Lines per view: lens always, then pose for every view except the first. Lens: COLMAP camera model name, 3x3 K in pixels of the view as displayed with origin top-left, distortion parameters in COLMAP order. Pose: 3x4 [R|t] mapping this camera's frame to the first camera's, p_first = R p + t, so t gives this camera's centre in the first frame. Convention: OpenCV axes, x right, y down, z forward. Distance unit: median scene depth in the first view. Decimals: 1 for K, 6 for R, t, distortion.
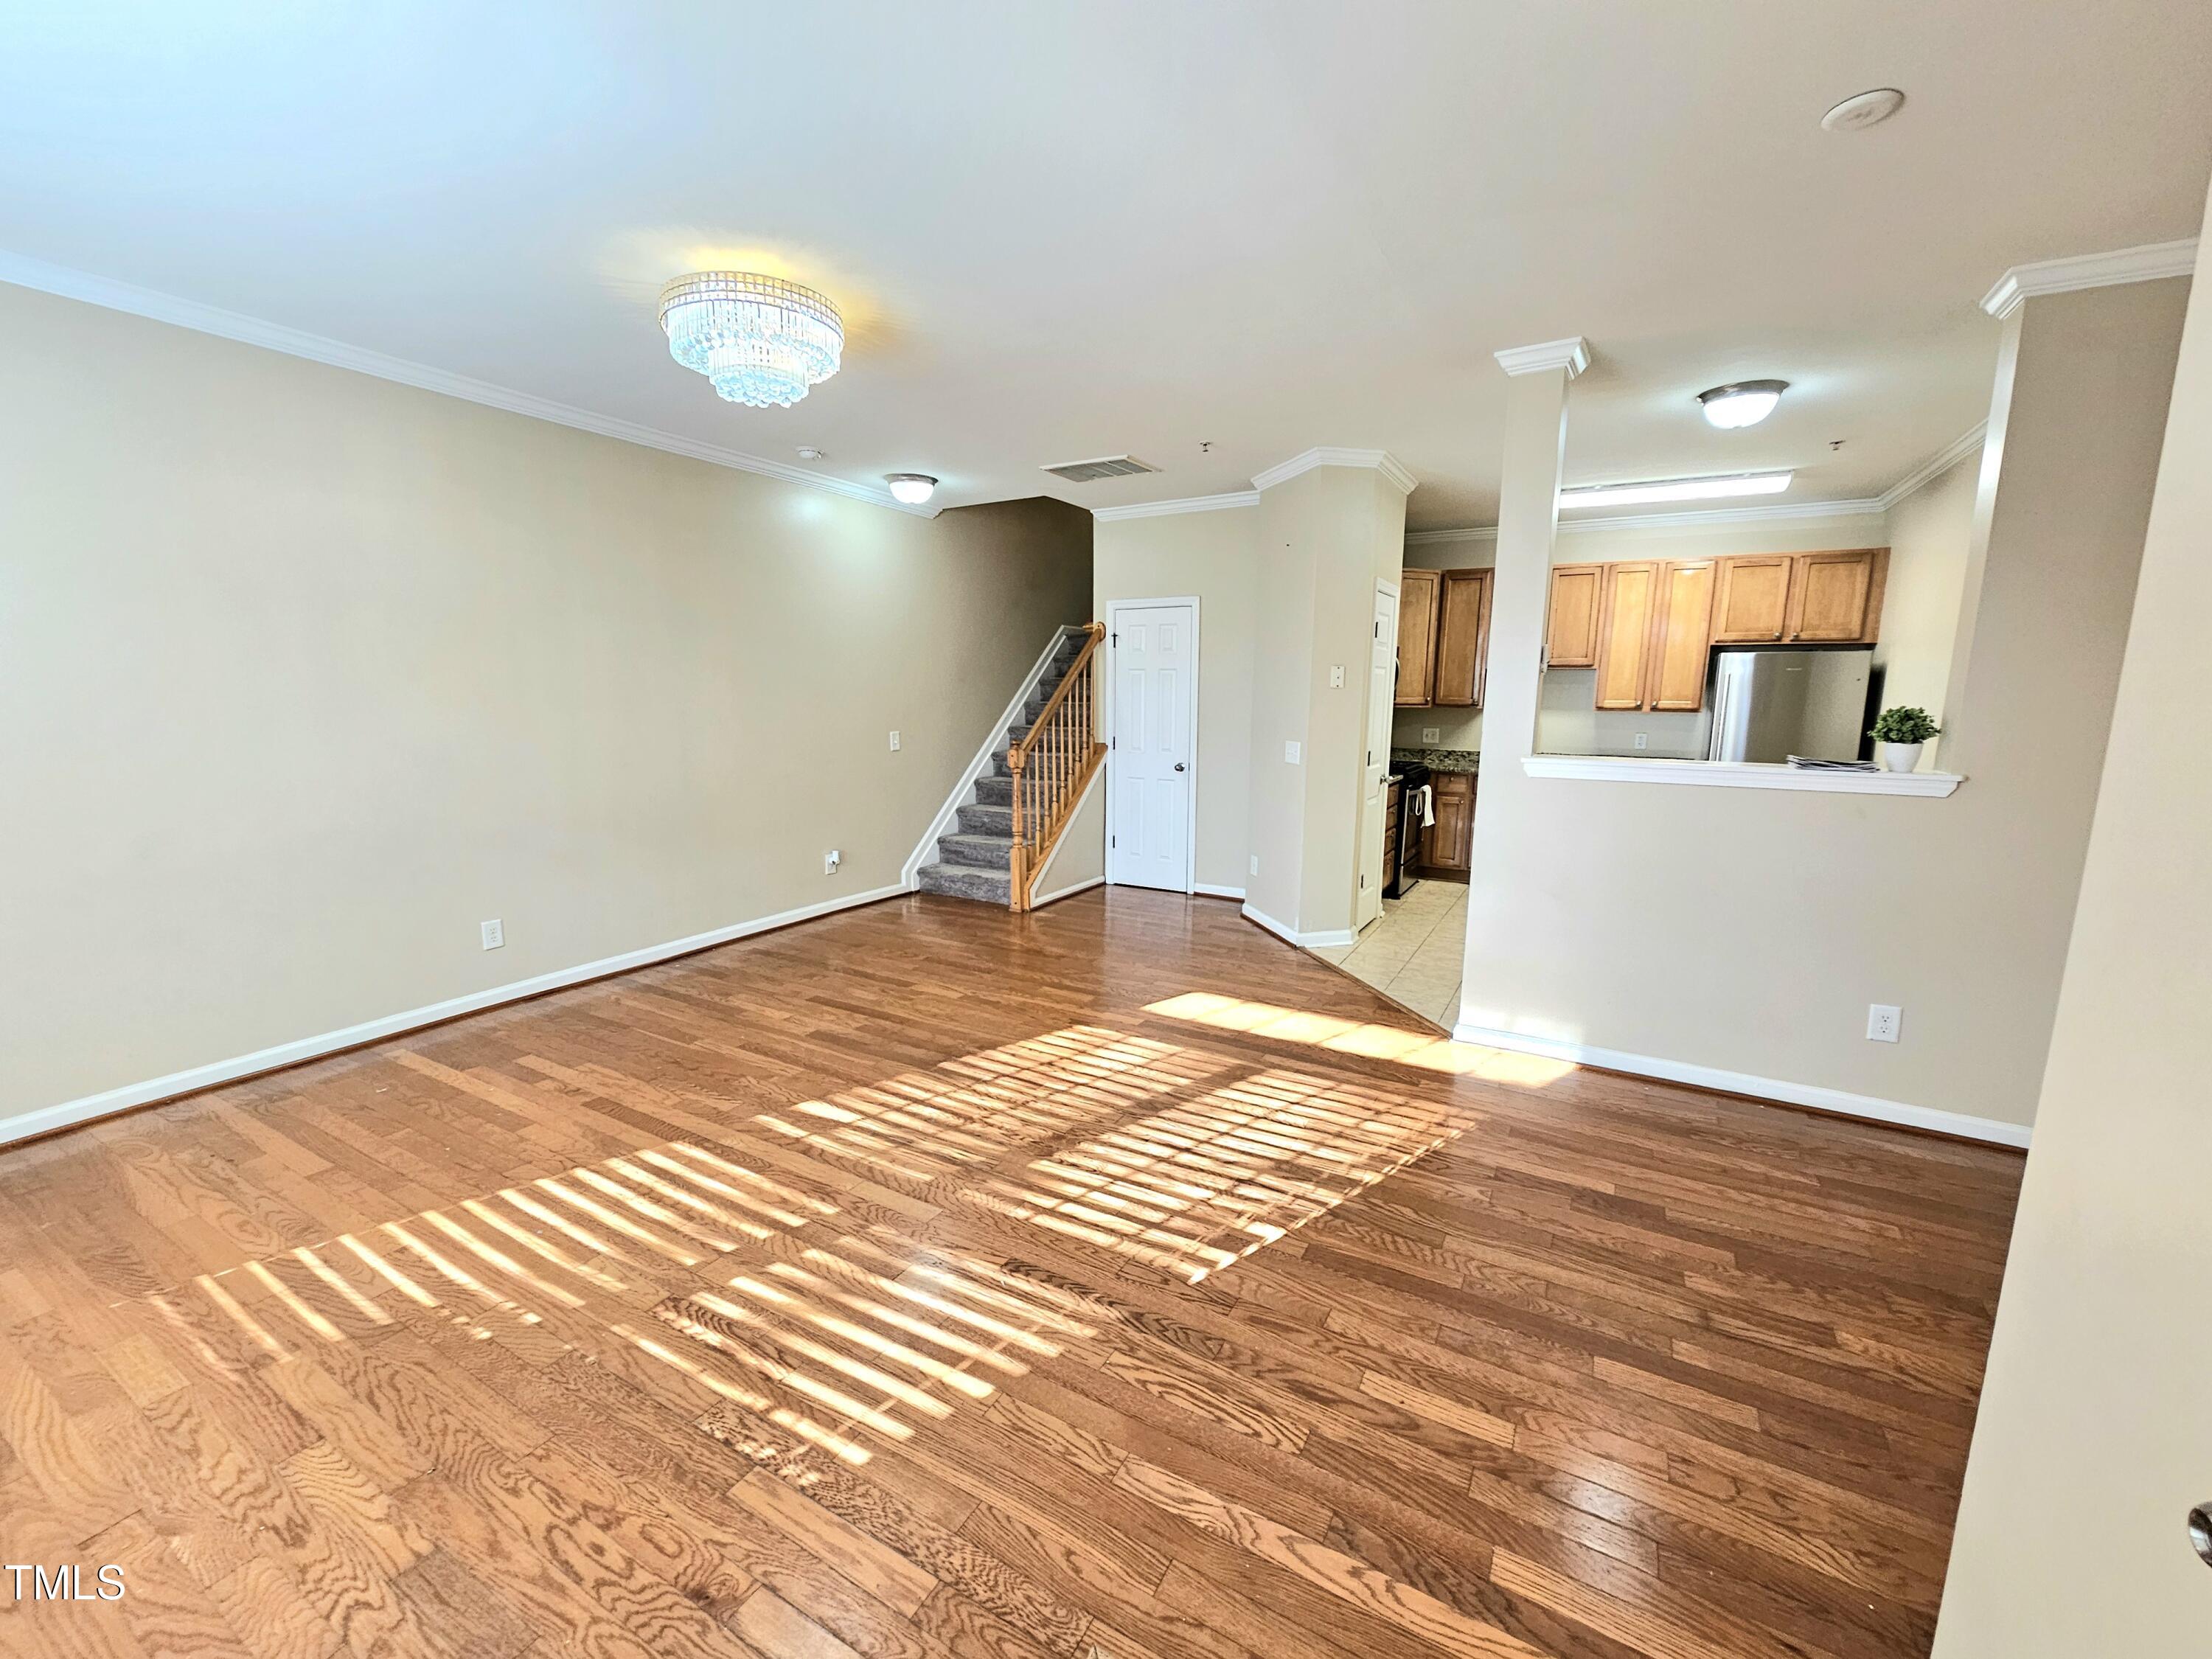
lens RADIAL K [[911.4, 0, 1095.7], [0, 911.4, 833.0], [0, 0, 1]] dist [-0.003402, 0.002202]
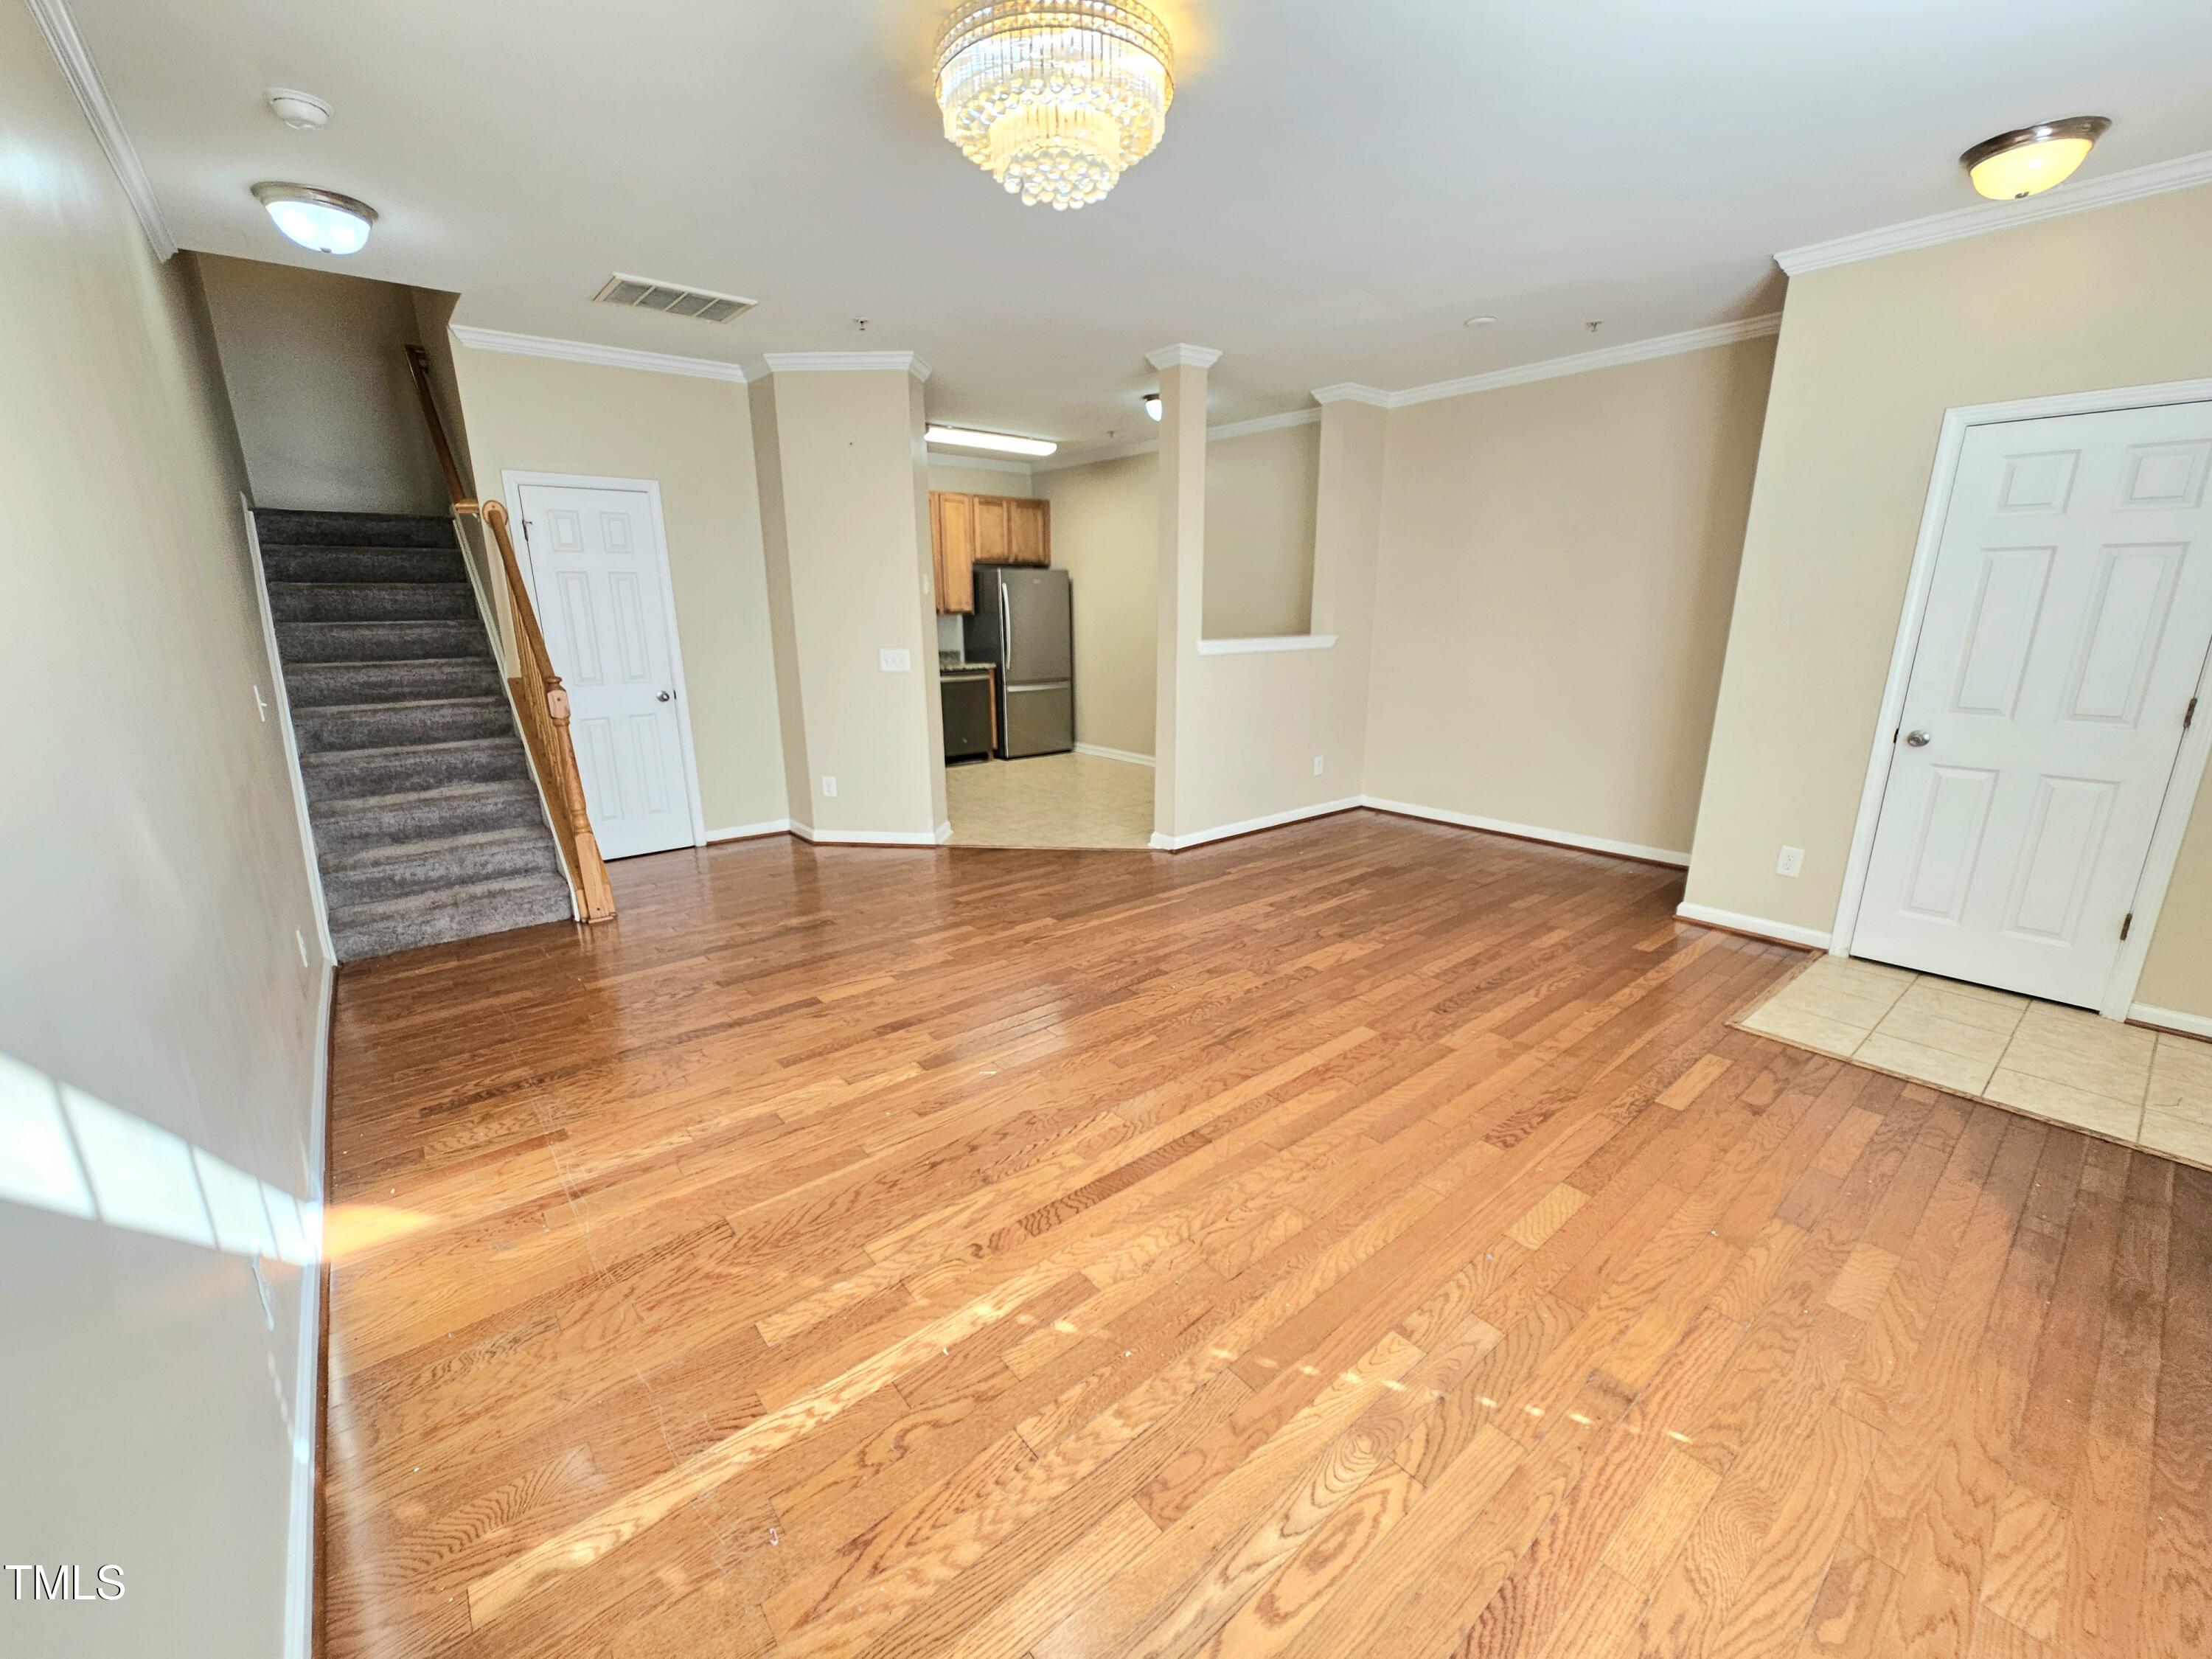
lens RADIAL K [[911.4, 0, 1114.2], [0, 911.4, 830.0], [0, 0, 1]] dist [-0.003402, 0.002202]
pose [[0.335596, -0.238538, 0.911304, -1.028042], [0.157156, 0.968027, 0.195512, -0.101372], [-0.928804, 0.077604, 0.362354, 0.656056]]
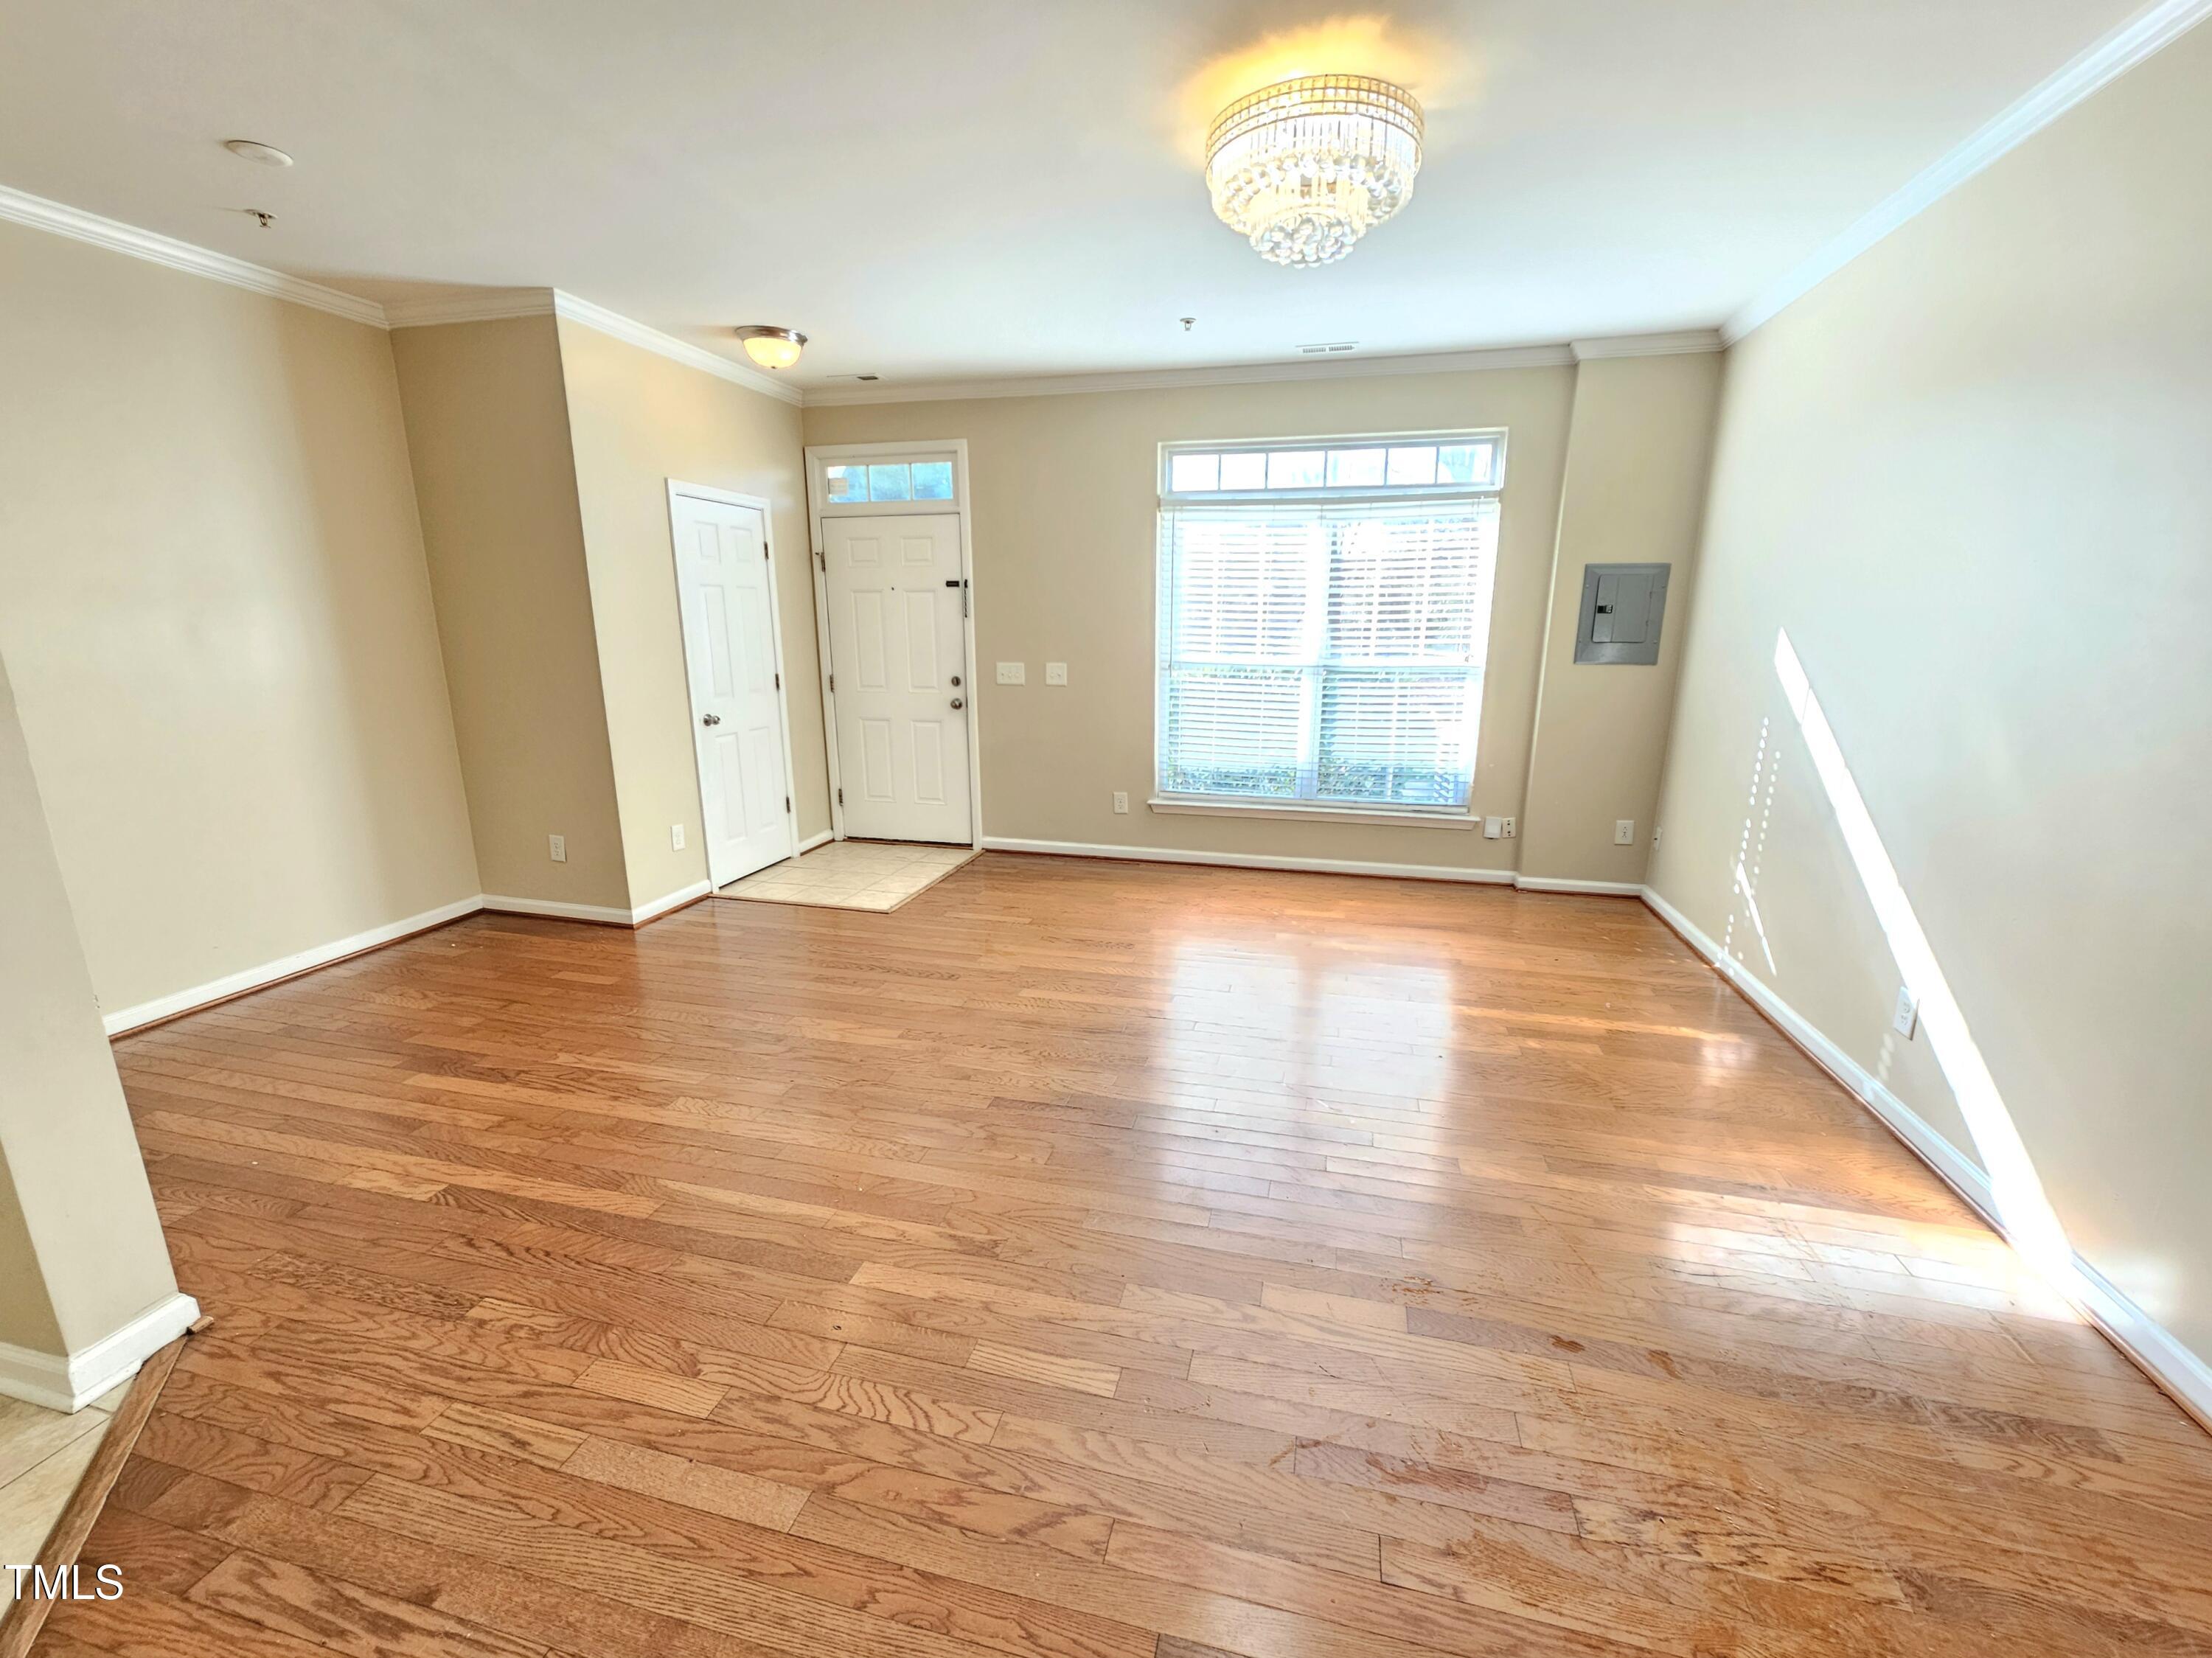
lens RADIAL K [[911.3, 0, 1106.9], [0, 911.3, 818.4], [0, 0, 1]] dist [-0.003402, 0.002202]
pose [[-0.960936, 0.048048, -0.272570, 0.050320], [-0.055445, 0.931435, 0.359659, -0.261557], [0.271162, 0.360722, -0.892385, 1.680658]]
